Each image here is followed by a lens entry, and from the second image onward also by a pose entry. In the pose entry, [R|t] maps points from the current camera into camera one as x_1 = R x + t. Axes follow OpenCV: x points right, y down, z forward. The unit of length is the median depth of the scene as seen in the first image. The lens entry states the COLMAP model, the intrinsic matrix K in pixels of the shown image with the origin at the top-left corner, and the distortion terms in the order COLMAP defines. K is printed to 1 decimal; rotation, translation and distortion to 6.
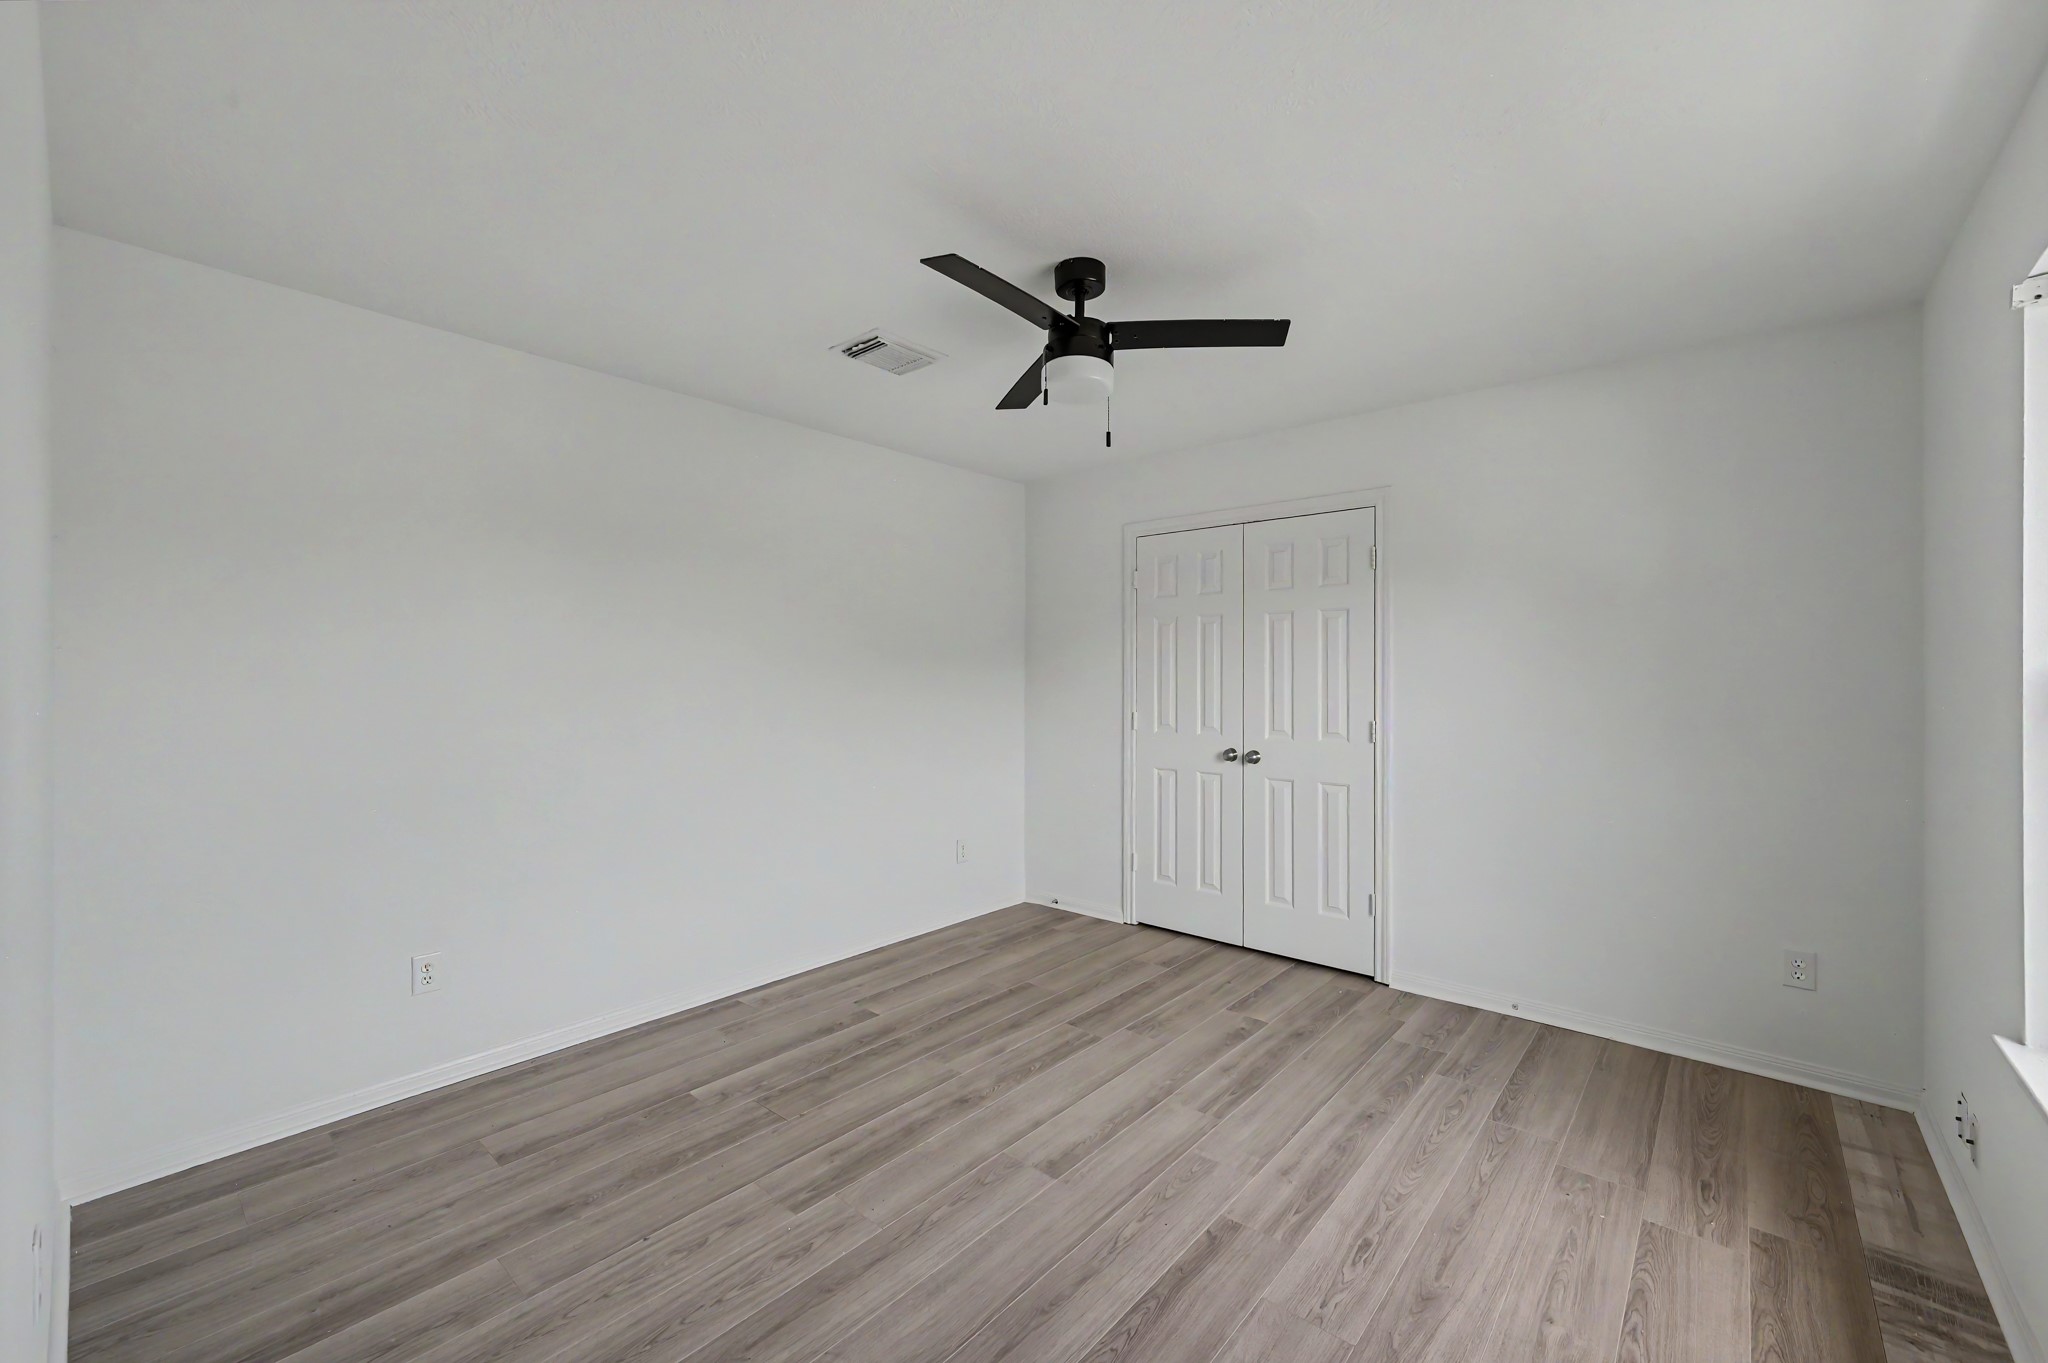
lens RADIAL K [[815.5, 0, 1025.6], [0, 815.5, 689.1], [0, 0, 1]] dist [0.000076, 0.000259]
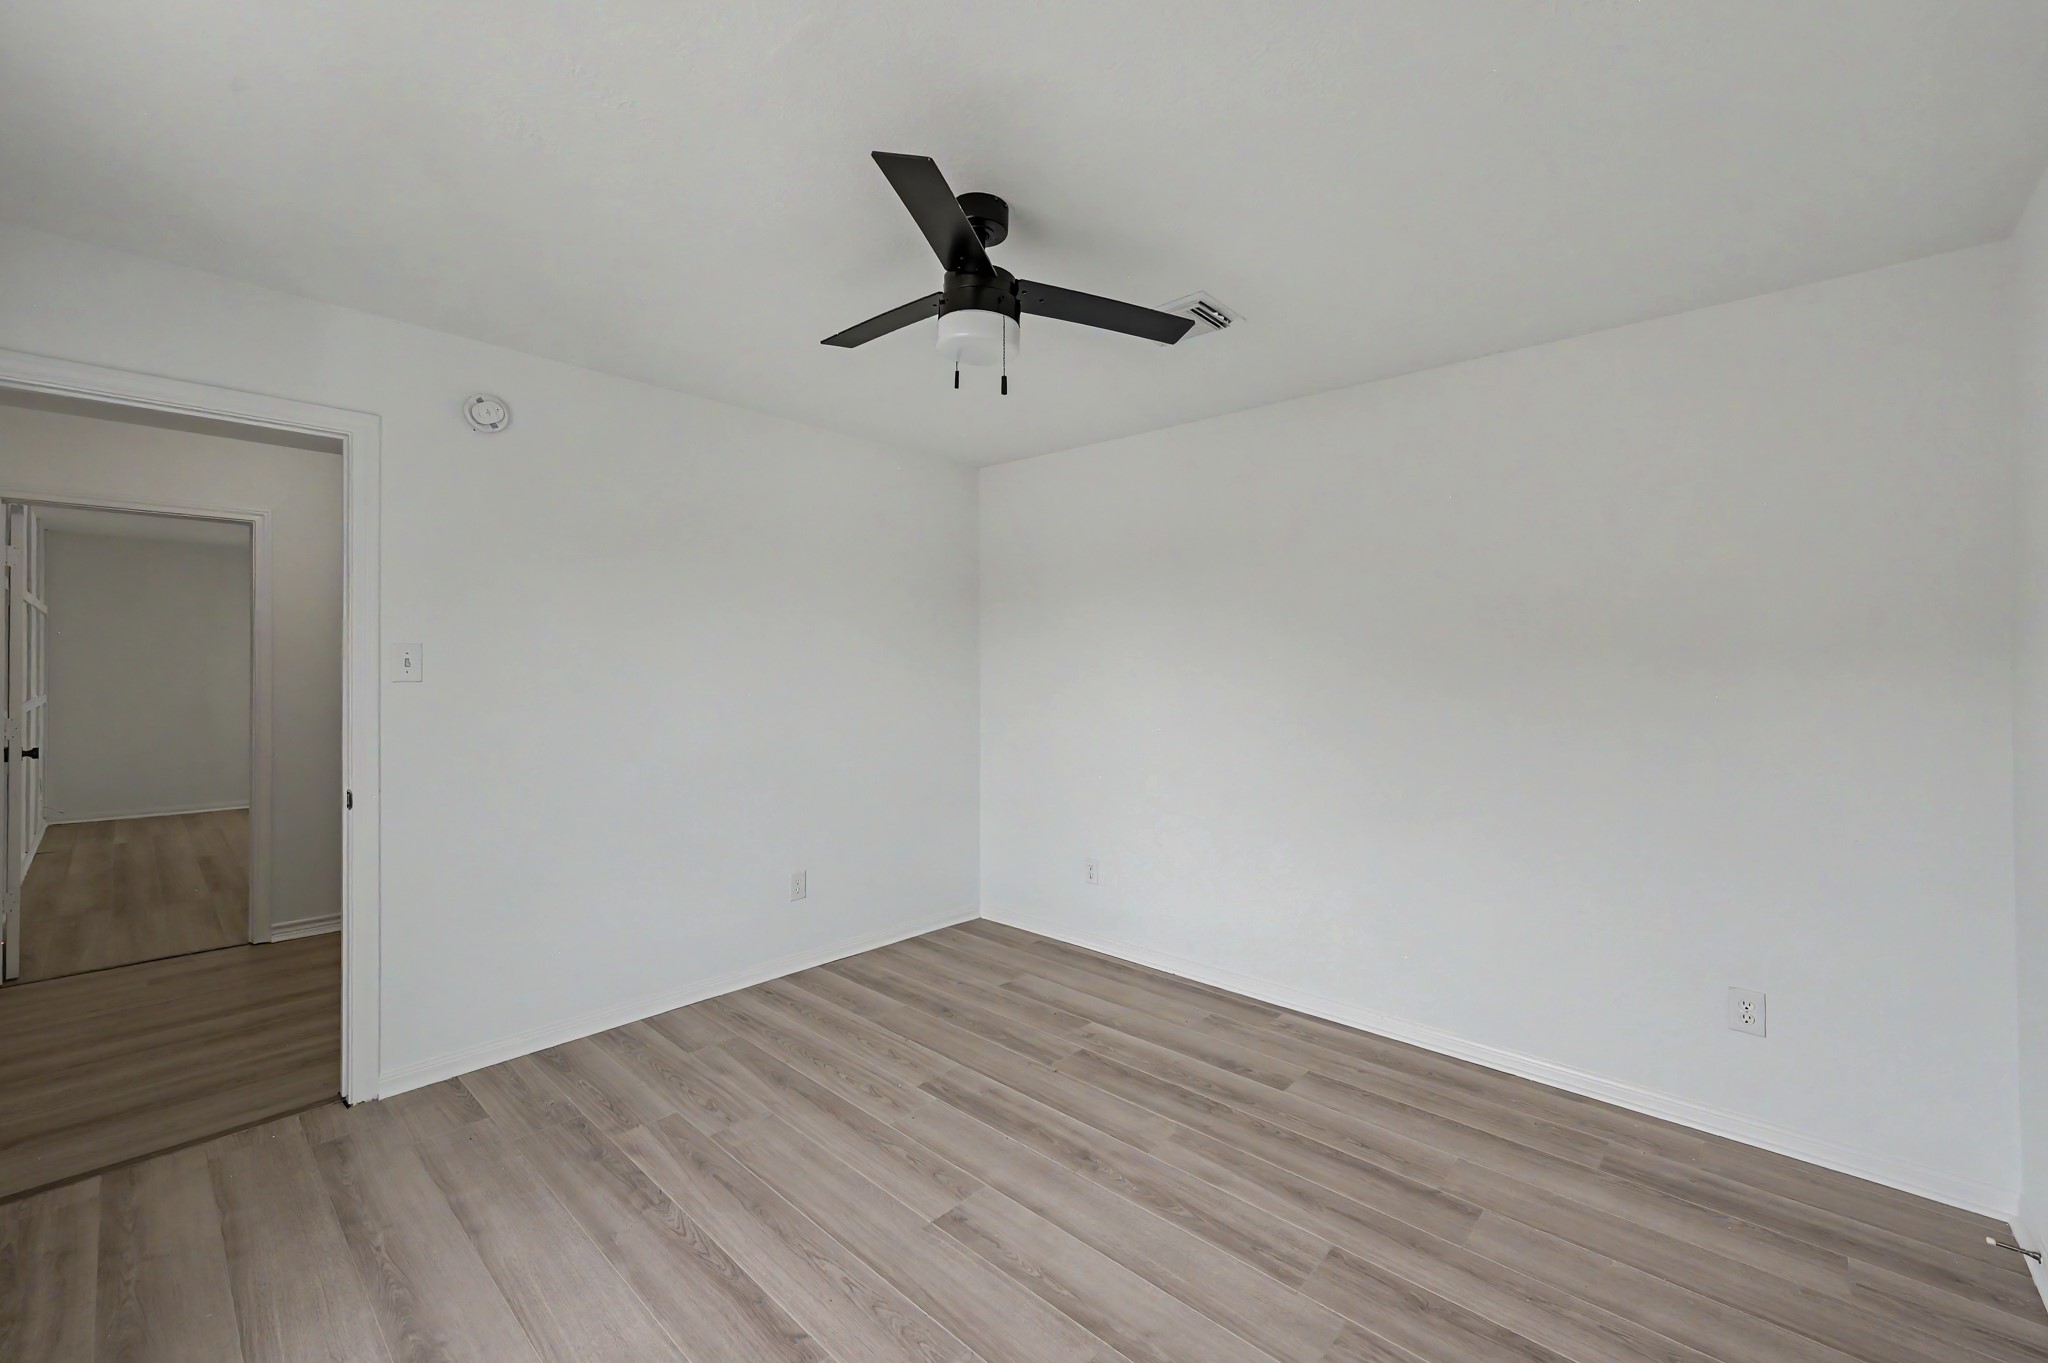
lens RADIAL K [[815.5, 0, 1025.6], [0, 815.5, 689.1], [0, 0, 1]] dist [0.000076, 0.000259]
pose [[-0.015244, 0.027999, -0.999492, 0.802871], [-0.022764, 0.999339, 0.028342, -0.029189], [0.999625, 0.023184, -0.014597, 0.936485]]
